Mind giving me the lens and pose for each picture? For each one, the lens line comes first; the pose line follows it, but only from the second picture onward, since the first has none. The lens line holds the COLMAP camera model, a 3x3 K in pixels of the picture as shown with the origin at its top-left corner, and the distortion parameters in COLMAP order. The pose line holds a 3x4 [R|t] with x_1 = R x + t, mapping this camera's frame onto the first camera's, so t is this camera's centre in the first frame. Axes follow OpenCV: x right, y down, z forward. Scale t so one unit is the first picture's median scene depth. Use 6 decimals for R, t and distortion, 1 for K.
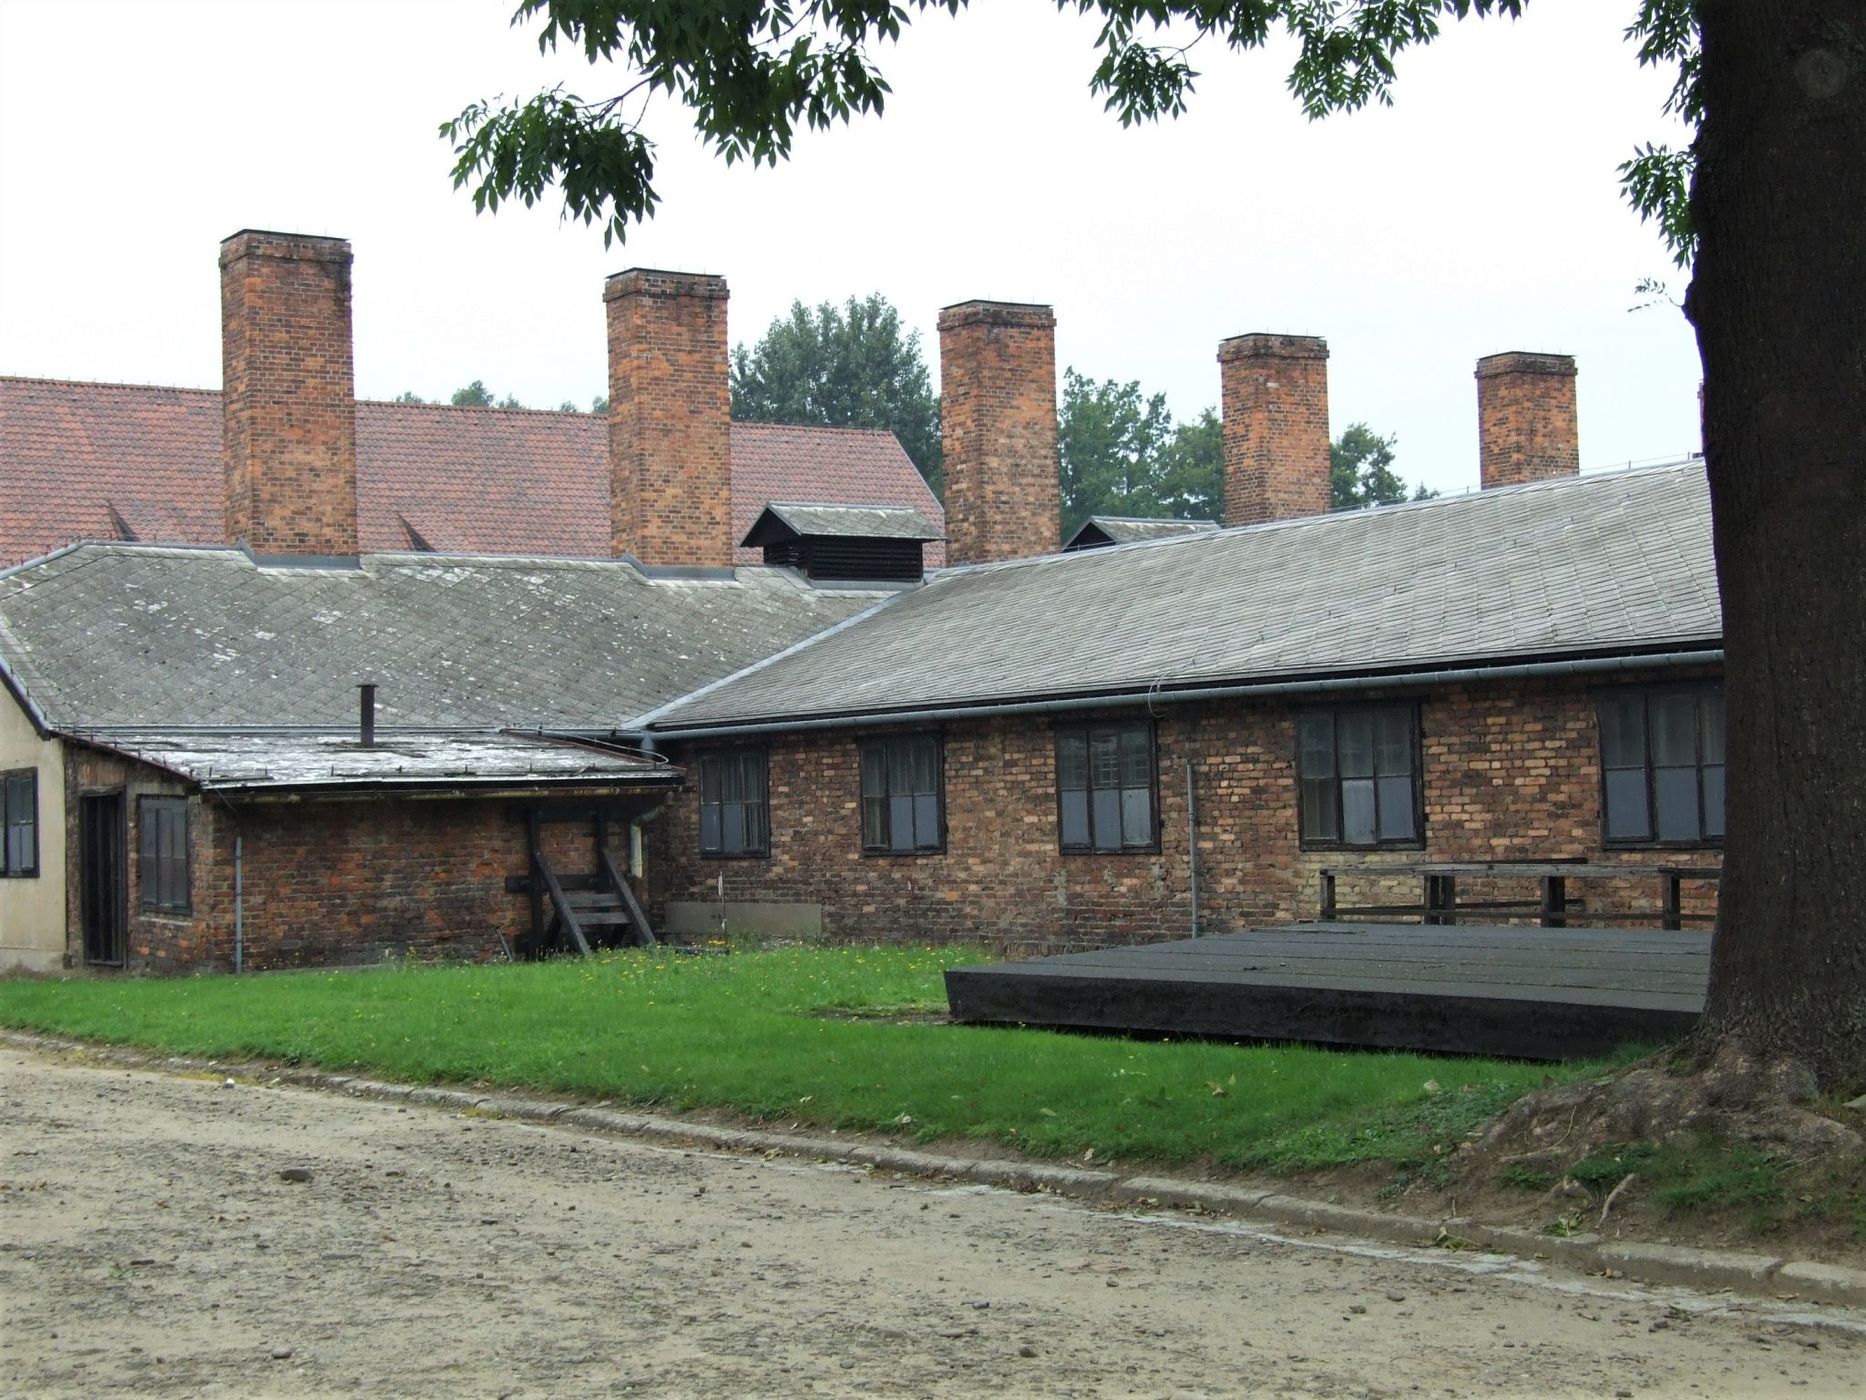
lens RADIAL K [[3013.4, 0, 923.8], [0, 3013.4, 695.9], [0, 0, 1]] dist [-0.000732, 0.389763]
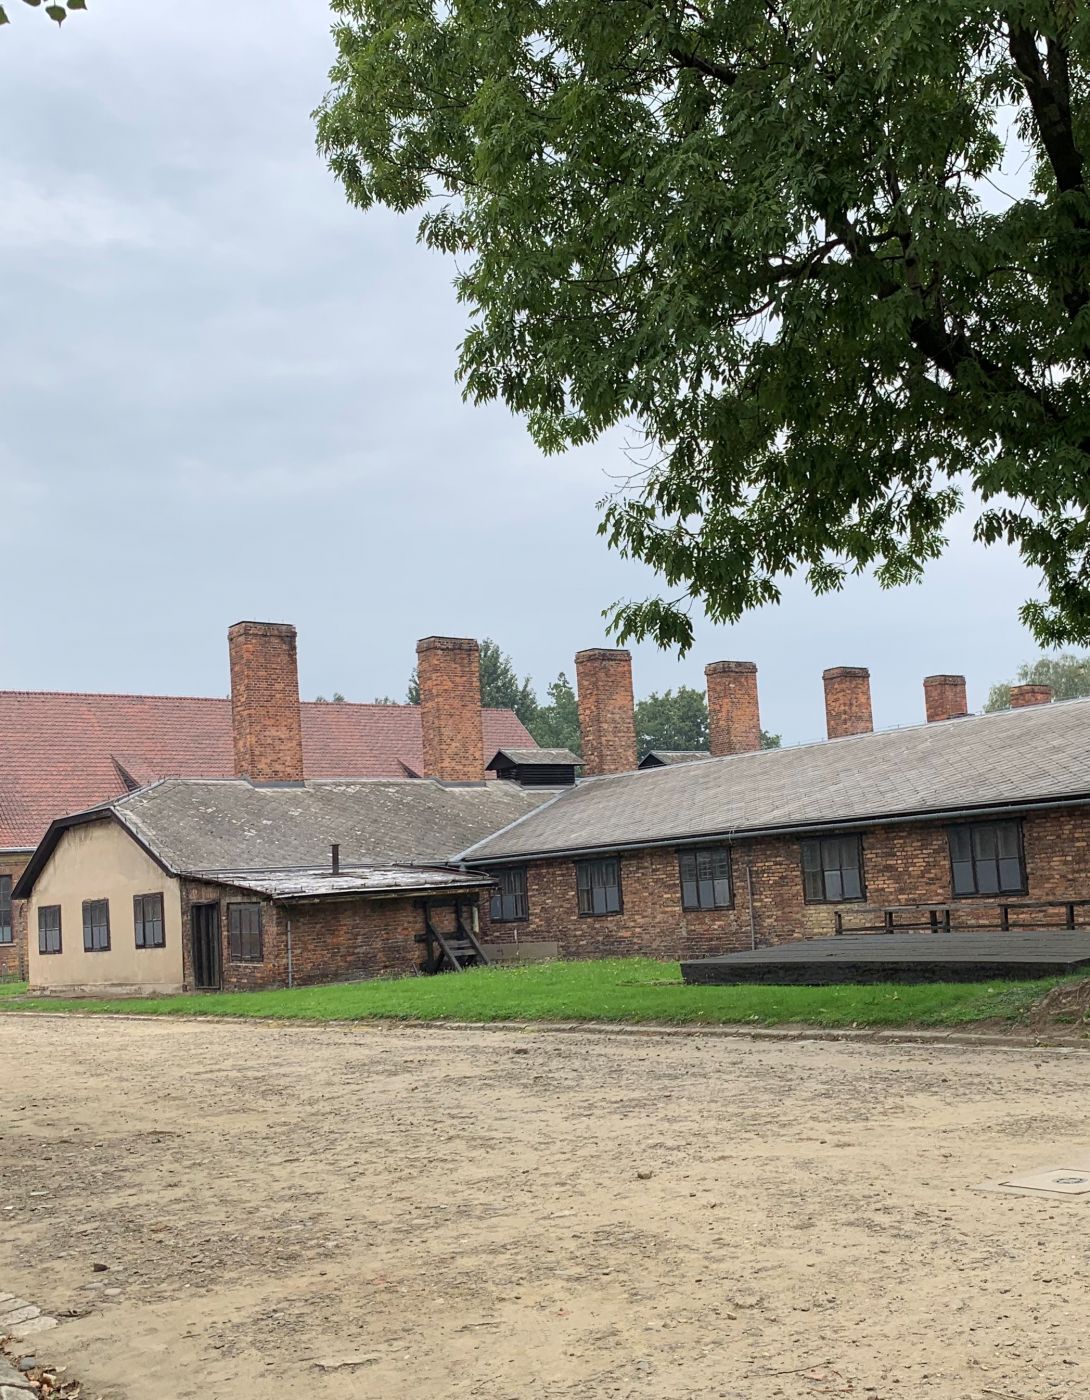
lens RADIAL K [[1785.7, 0, 545.7], [0, 1785.7, 764.1], [0, 0, 1]] dist [0.182355, -0.026588]
pose [[0.987313, -0.029361, 0.156051, -0.237410], [0.035963, 0.998566, -0.039657, -0.004896], [-0.154663, 0.044766, 0.986953, -0.231002]]
